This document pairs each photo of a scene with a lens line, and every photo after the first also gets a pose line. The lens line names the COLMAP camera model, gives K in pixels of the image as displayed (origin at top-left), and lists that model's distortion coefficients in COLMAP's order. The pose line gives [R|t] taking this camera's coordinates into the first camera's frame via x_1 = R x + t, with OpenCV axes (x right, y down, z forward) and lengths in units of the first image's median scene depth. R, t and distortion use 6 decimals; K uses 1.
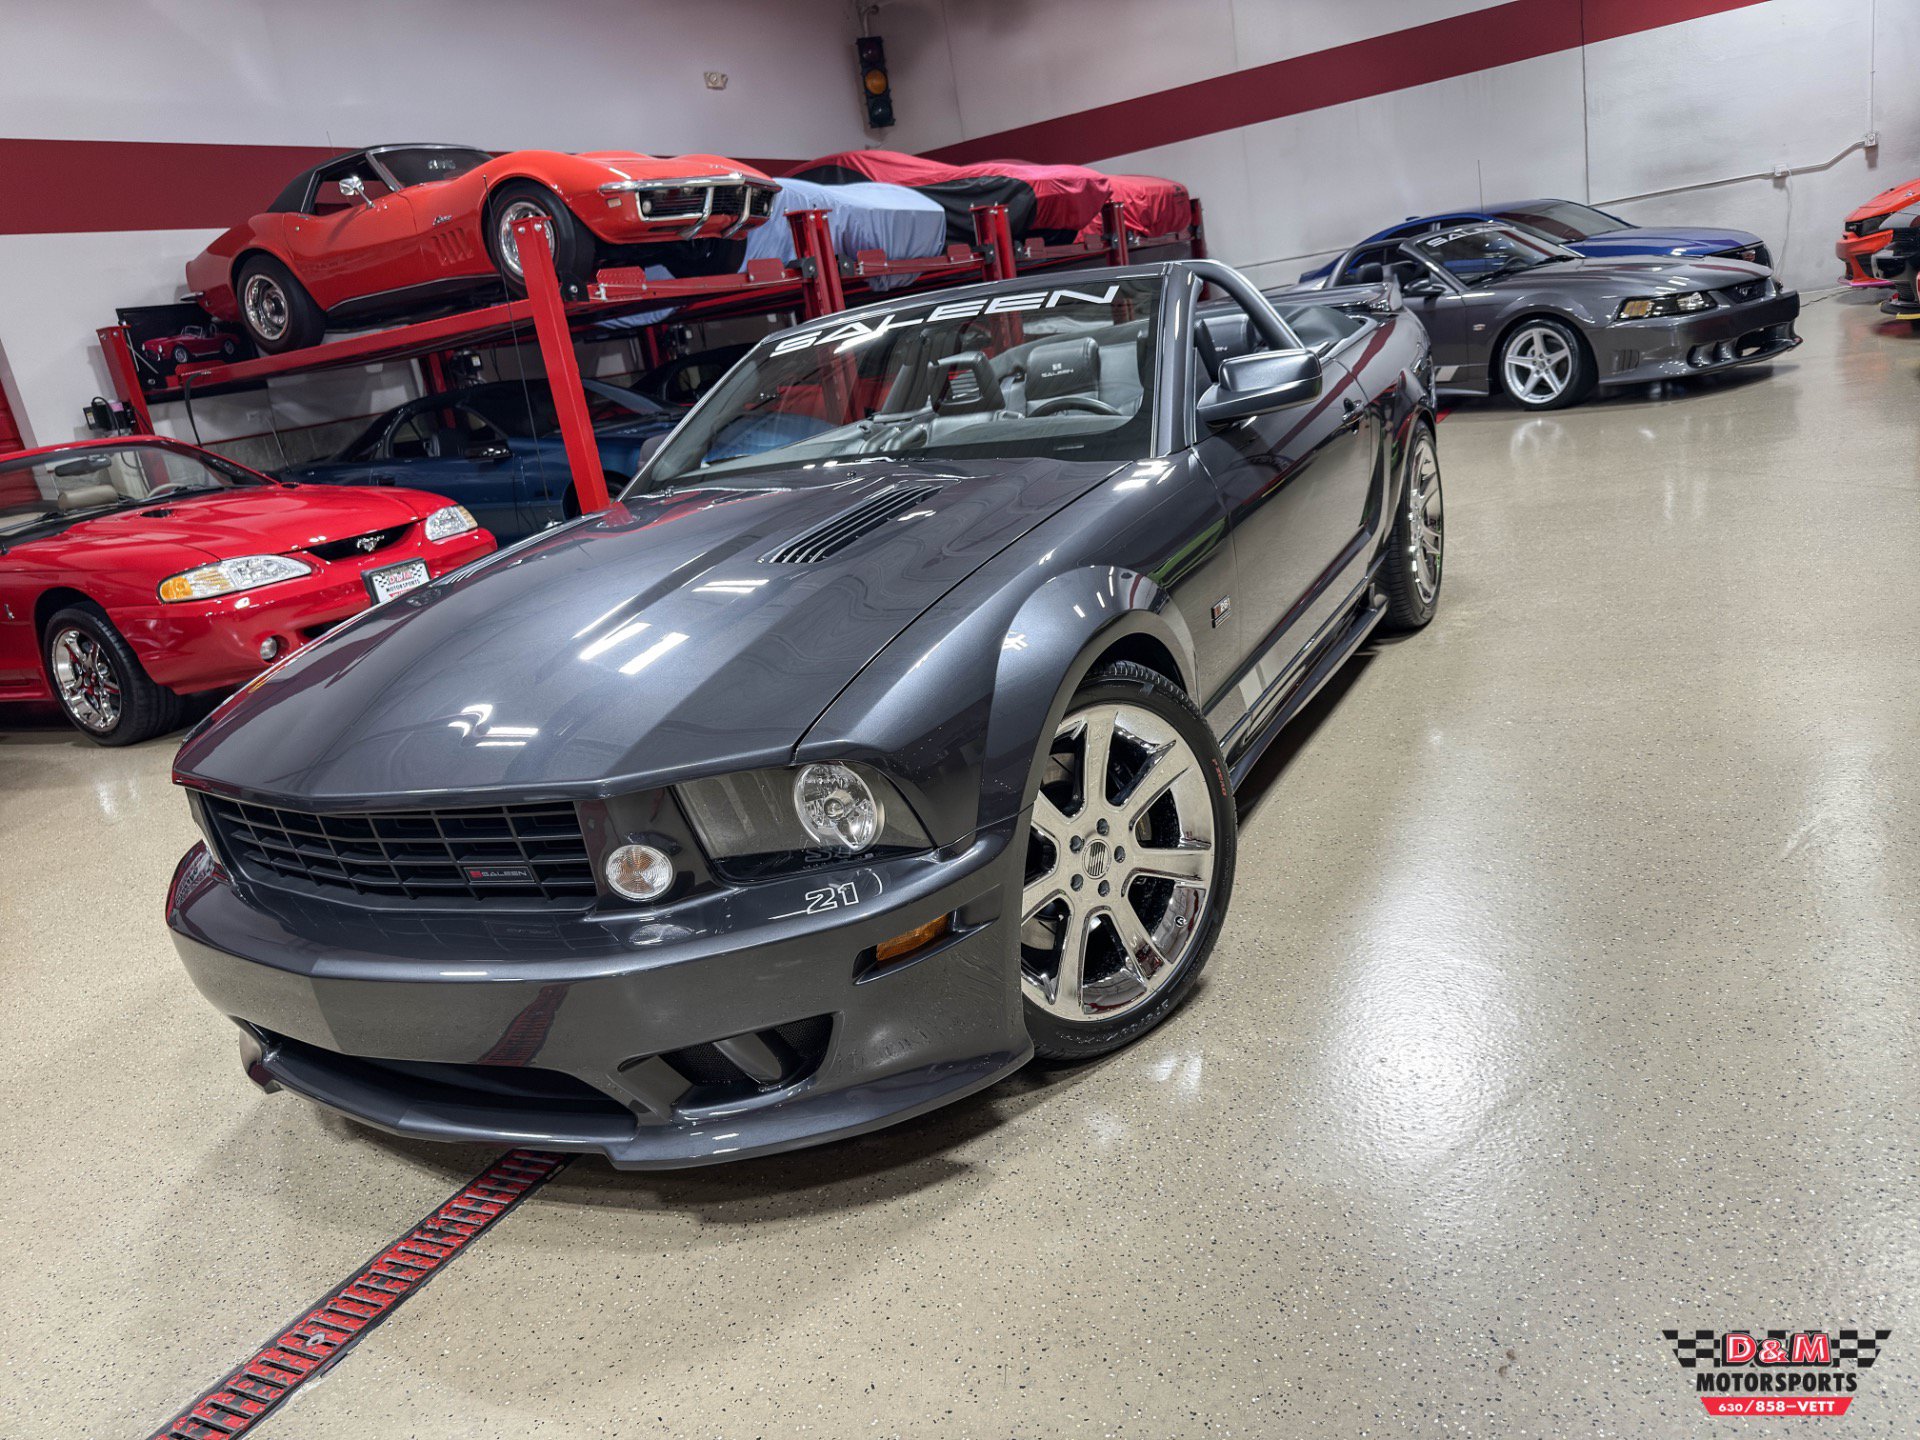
lens RADIAL K [[1390.9, 0, 960.0], [0, 1390.9, 720.0], [0, 0, 1]] dist [-0.000398, -0.011357]
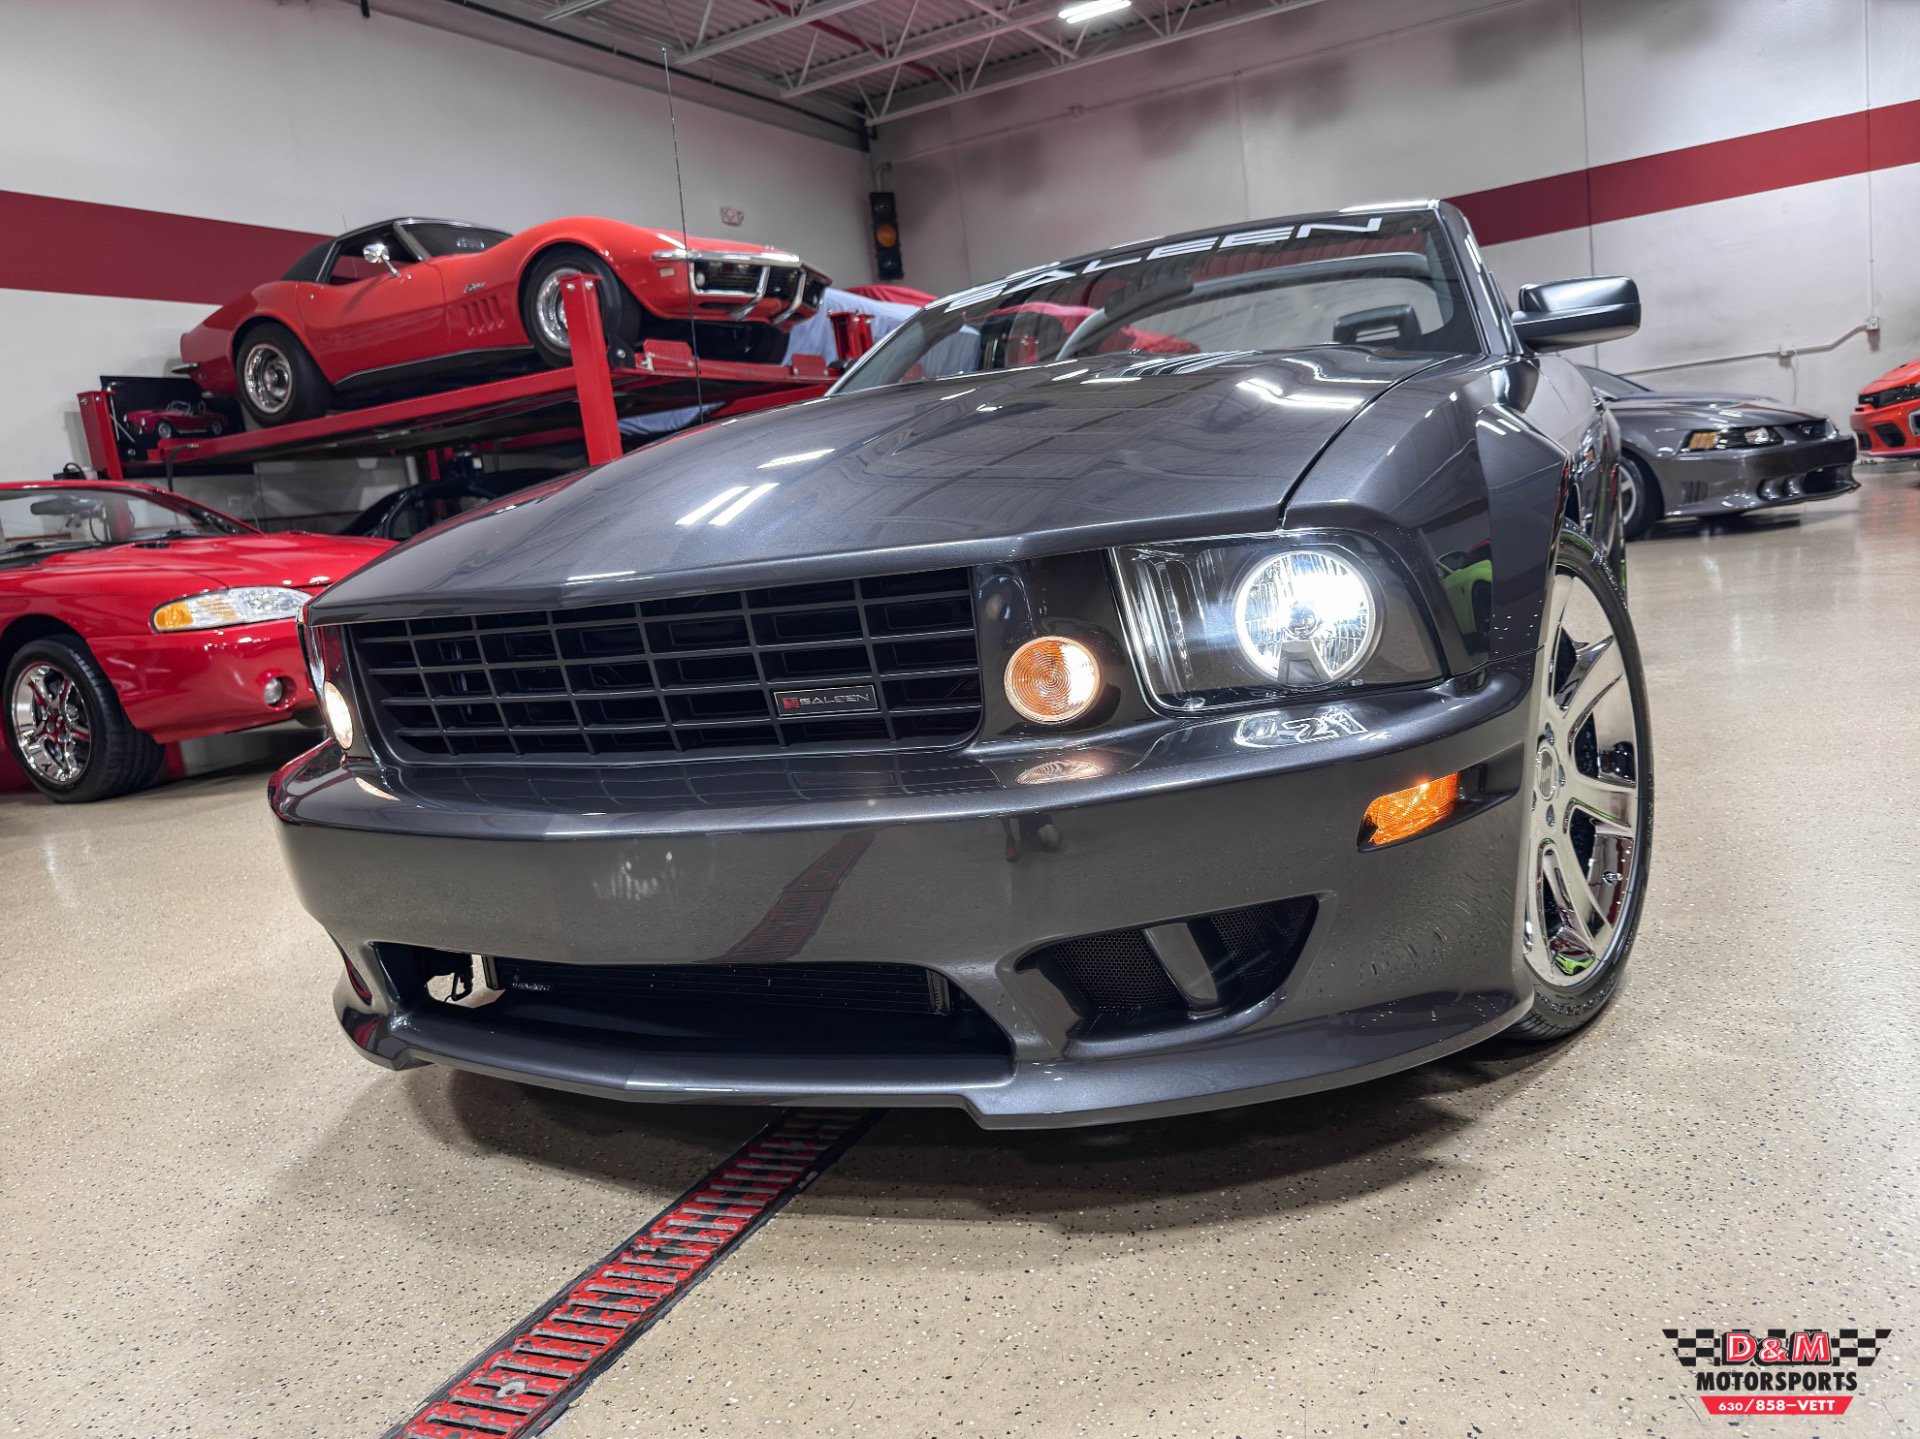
lens RADIAL K [[1419.2, 0, 982.8], [0, 1419.2, 720.2], [0, 0, 1]] dist [-0.003493, -0.006670]
pose [[0.997930, 0.037802, 0.052029, -0.096992], [-0.030538, 0.990520, -0.133929, 0.072382], [-0.056599, 0.132063, 0.989624, 0.093937]]
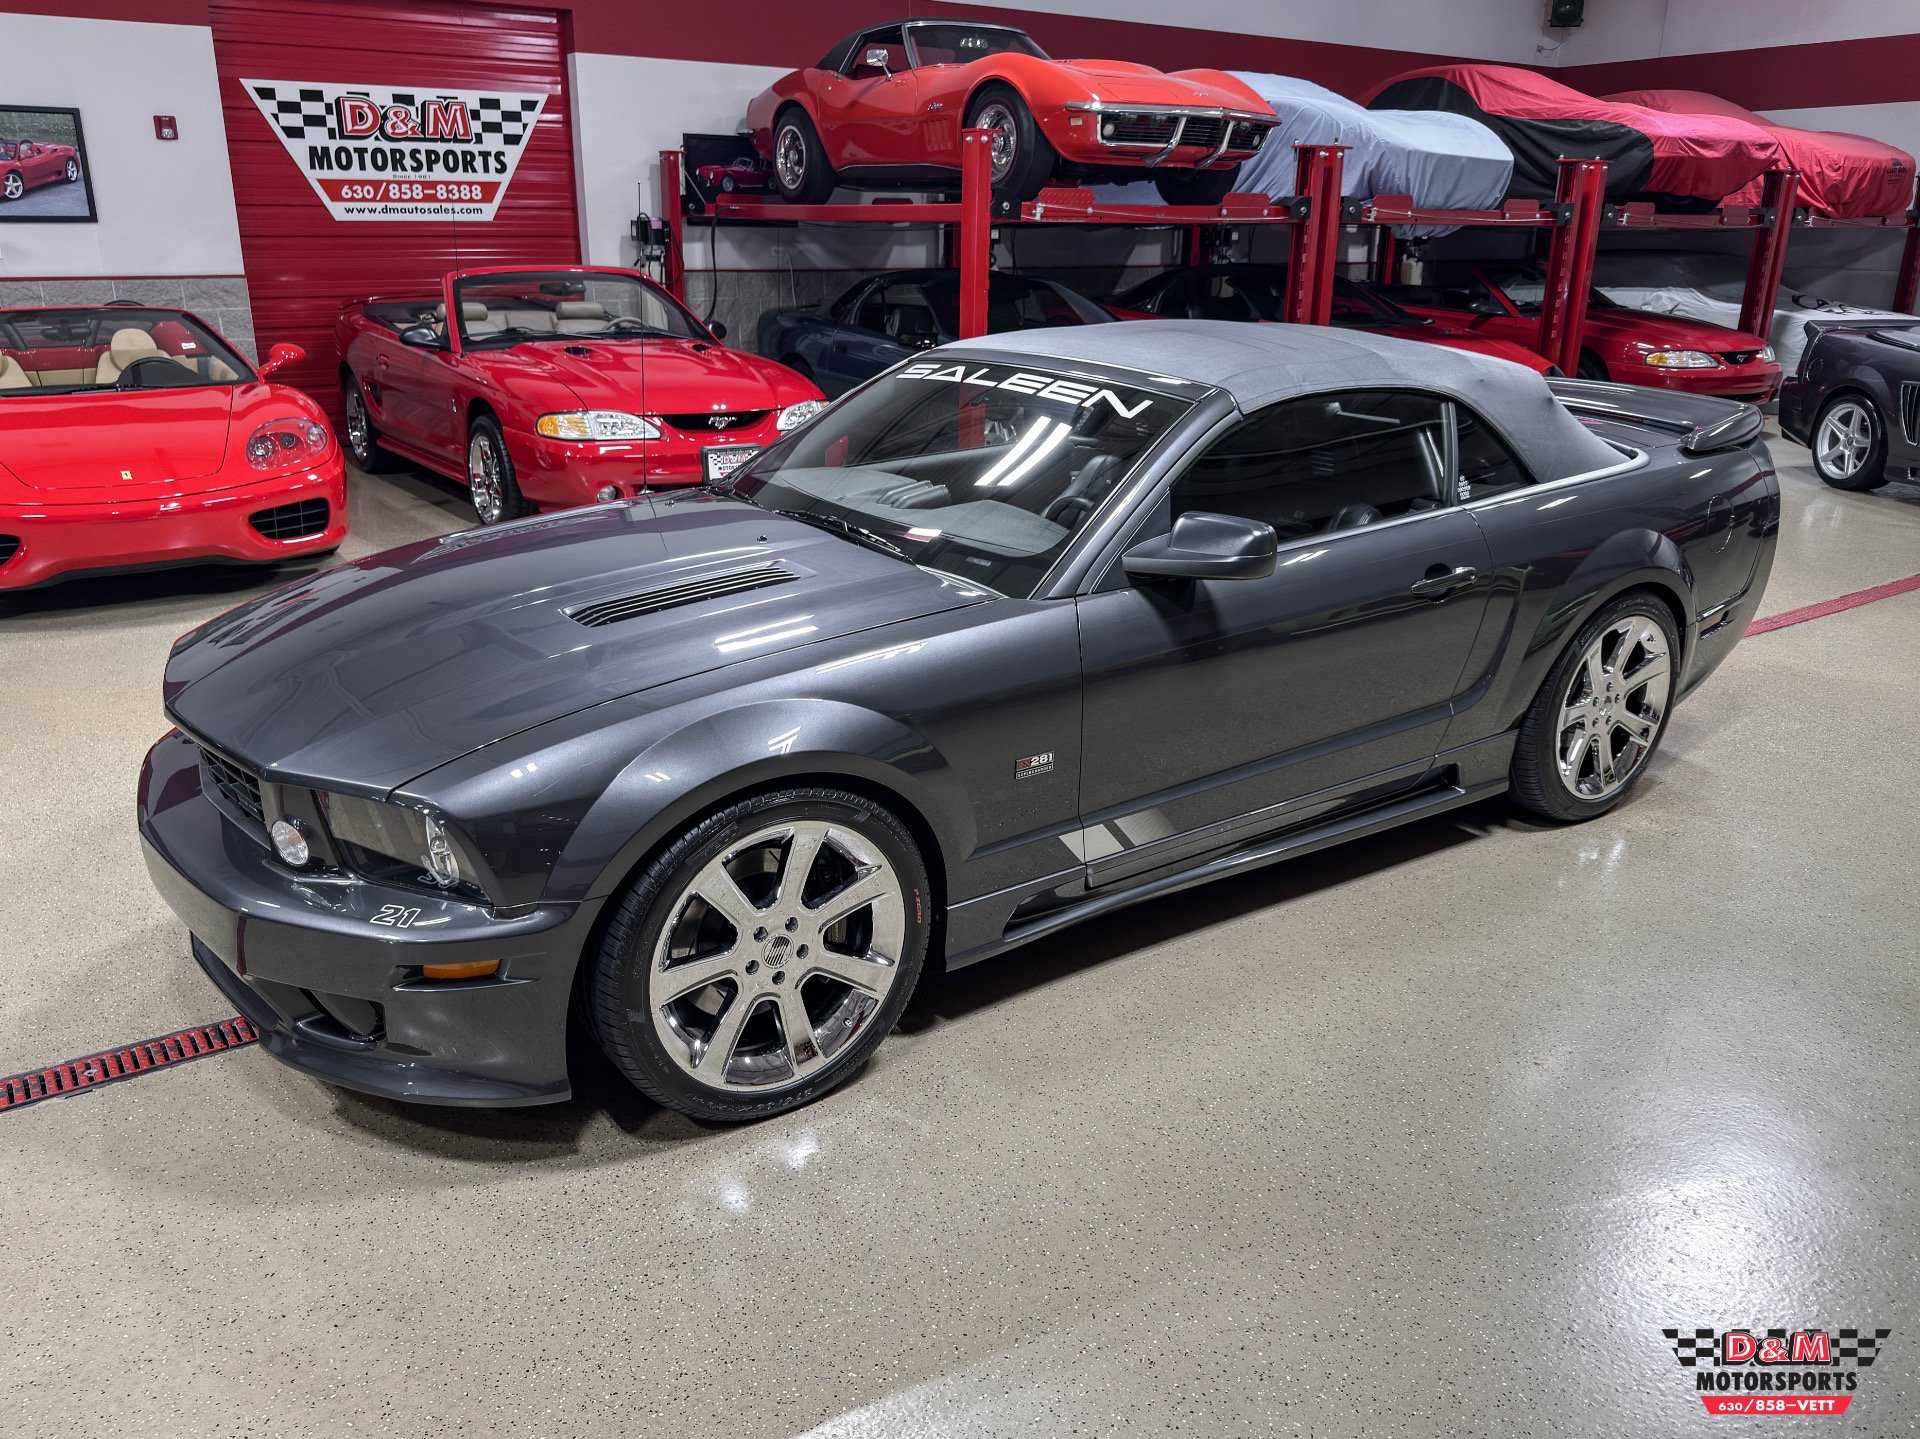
lens RADIAL K [[1468.9, 0, 960.0], [0, 1468.9, 719.5], [0, 0, 1]] dist [0.095662, -0.192120]
pose [[0.884037, 0.298872, -0.359380, 0.245536], [-0.270779, 0.954170, 0.127431, -0.108787], [0.380995, -0.015341, 0.924450, -0.009225]]
